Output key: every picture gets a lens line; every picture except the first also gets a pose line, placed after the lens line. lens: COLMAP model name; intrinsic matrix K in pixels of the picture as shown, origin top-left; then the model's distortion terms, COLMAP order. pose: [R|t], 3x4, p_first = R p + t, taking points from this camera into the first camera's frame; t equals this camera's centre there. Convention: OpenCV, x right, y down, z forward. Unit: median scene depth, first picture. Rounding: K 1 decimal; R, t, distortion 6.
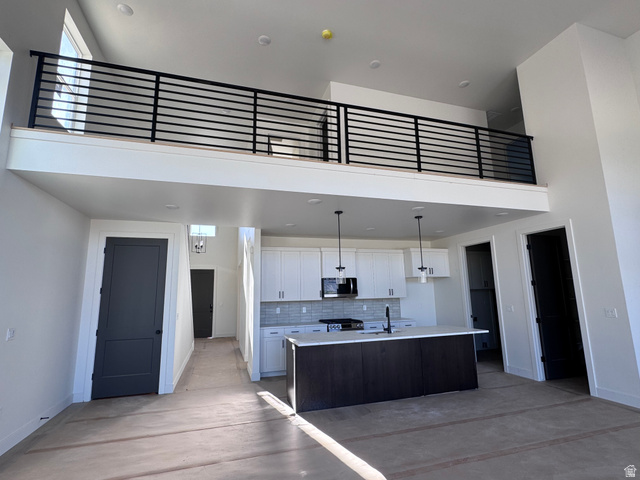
lens RADIAL K [[319.4, 0, 318.4], [0, 319.4, 237.7], [0, 0, 1]] dist [0.002461, 0.000264]
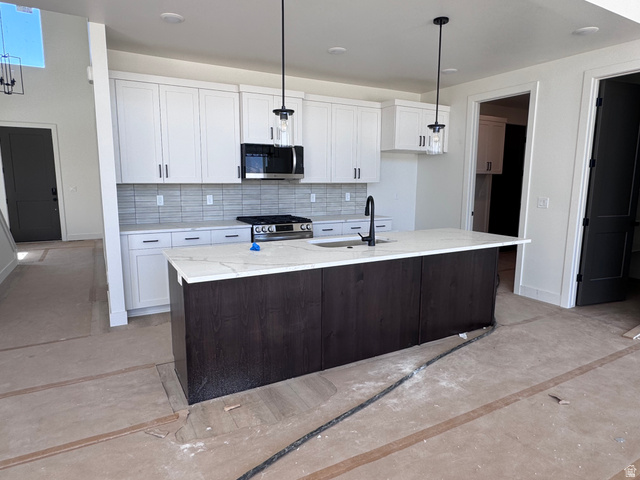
lens RADIAL K [[389.3, 0, 321.9], [0, 389.3, 238.8], [0, 0, 1]] dist [-0.000085, -0.000103]
pose [[0.976403, -0.005920, 0.215873, 0.000930], [-0.062687, 0.948812, 0.309557, 0.068239], [-0.206656, -0.315785, 0.926052, 0.309950]]
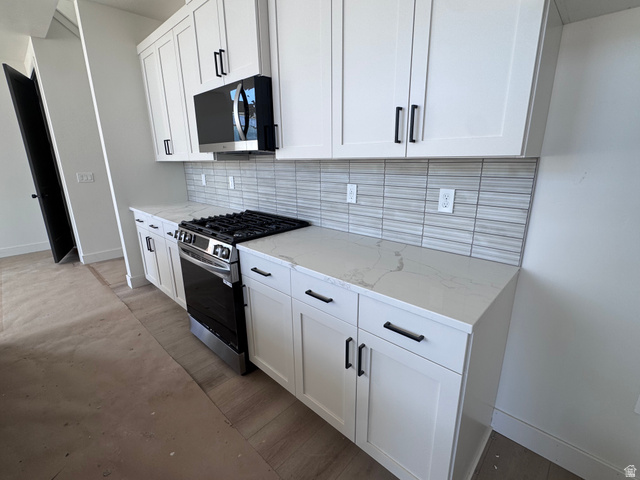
lens RADIAL K [[295.6, 0, 321.8], [0, 295.6, 239.5], [0, 0, 1]] dist [-0.001138, 0.000353]
pose [[0.488683, 0.245862, -0.837102, 0.388610], [0.151805, 0.920875, 0.359087, 0.177485], [0.859153, -0.302556, 0.412693, 0.948796]]
